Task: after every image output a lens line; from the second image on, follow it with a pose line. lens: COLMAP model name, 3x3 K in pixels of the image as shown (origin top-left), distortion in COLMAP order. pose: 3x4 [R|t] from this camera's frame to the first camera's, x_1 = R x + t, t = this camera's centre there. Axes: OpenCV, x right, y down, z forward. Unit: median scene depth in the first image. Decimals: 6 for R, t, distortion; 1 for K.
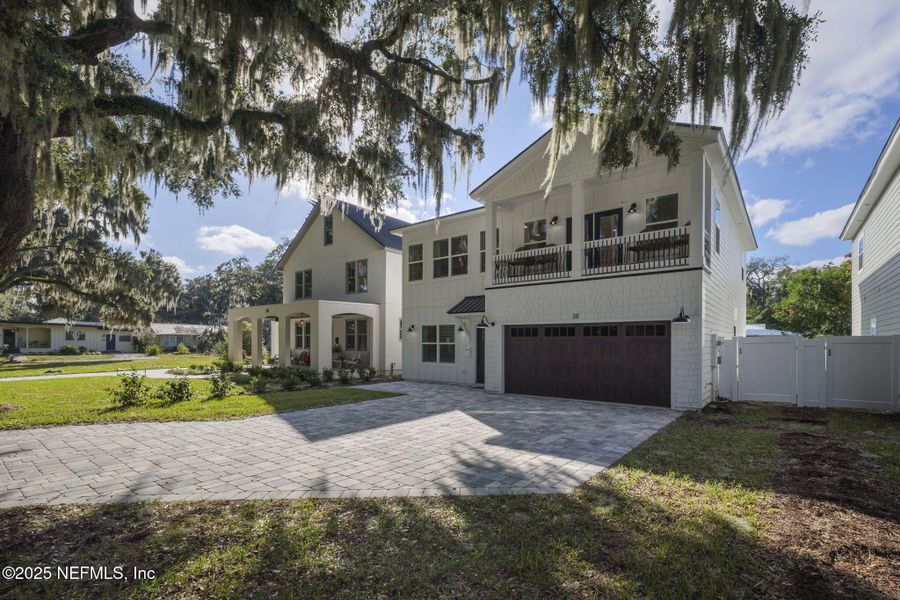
lens RADIAL K [[422.6, 0, 449.7], [0, 422.6, 344.7], [0, 0, 1]] dist [0.000018, -0.000046]
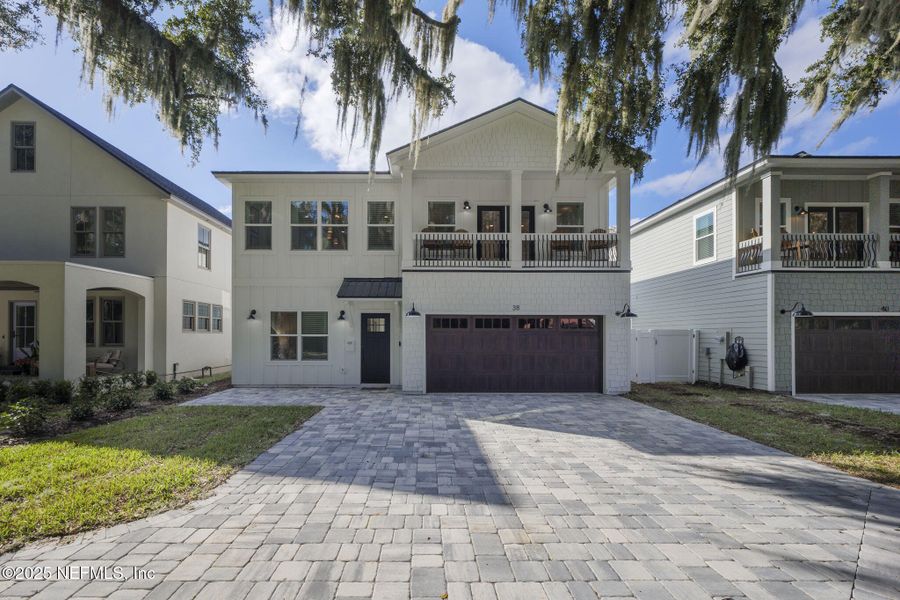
lens RADIAL K [[408.7, 0, 448.5], [0, 408.7, 331.5], [0, 0, 1]] dist [-0.002217, -0.000308]
pose [[0.770243, 0.004206, 0.637737, -0.370846], [0.001717, 0.999961, -0.008668, -0.003953], [-0.637748, 0.007771, 0.770205, 0.326031]]
